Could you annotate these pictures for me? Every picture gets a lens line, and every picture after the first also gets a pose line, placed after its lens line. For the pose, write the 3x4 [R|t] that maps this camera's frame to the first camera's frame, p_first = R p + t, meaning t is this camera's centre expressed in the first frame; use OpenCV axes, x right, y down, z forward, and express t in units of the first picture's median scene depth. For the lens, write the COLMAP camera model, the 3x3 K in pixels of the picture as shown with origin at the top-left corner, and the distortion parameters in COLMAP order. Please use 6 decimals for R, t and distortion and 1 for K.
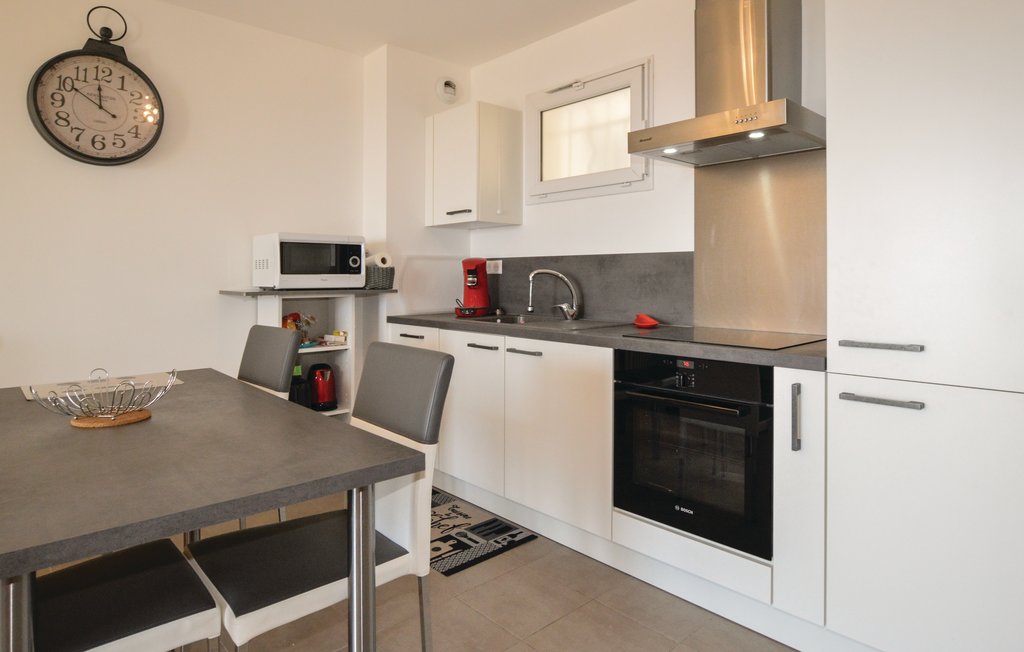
lens RADIAL K [[589.2, 0, 508.5], [0, 589.2, 271.7], [0, 0, 1]] dist [-0.022801, -0.001008]
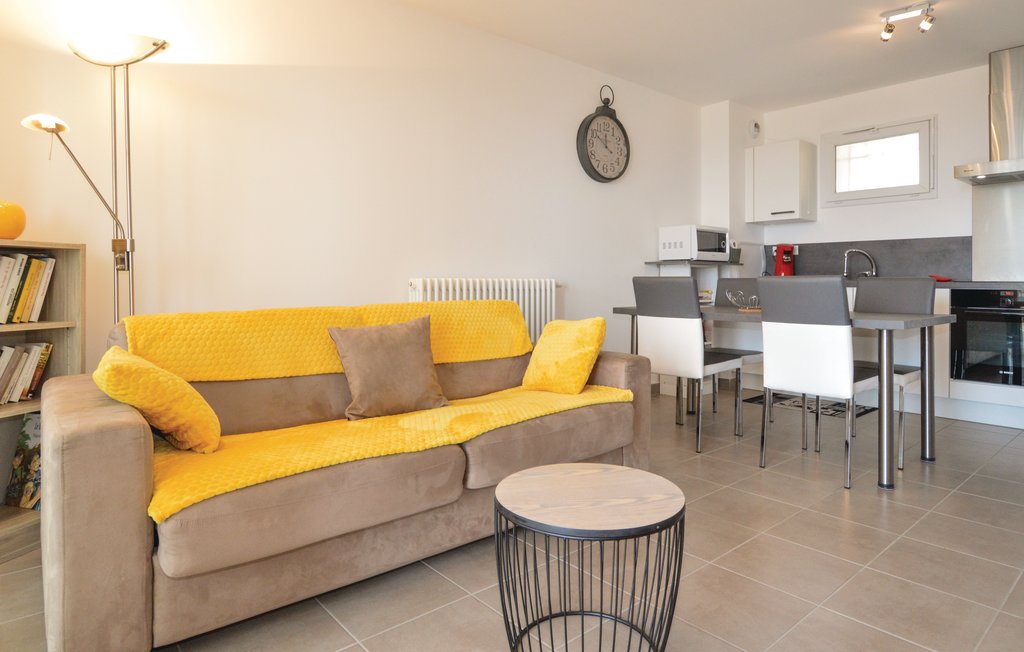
lens RADIAL K [[601.4, 0, 516.0], [0, 601.4, 277.9], [0, 0, 1]] dist [-0.005076, -0.000358]
pose [[0.999684, 0.004255, -0.024758, -0.880336], [-0.004297, 0.999989, -0.001653, 0.087309], [0.024751, 0.001759, 0.999692, -0.678151]]
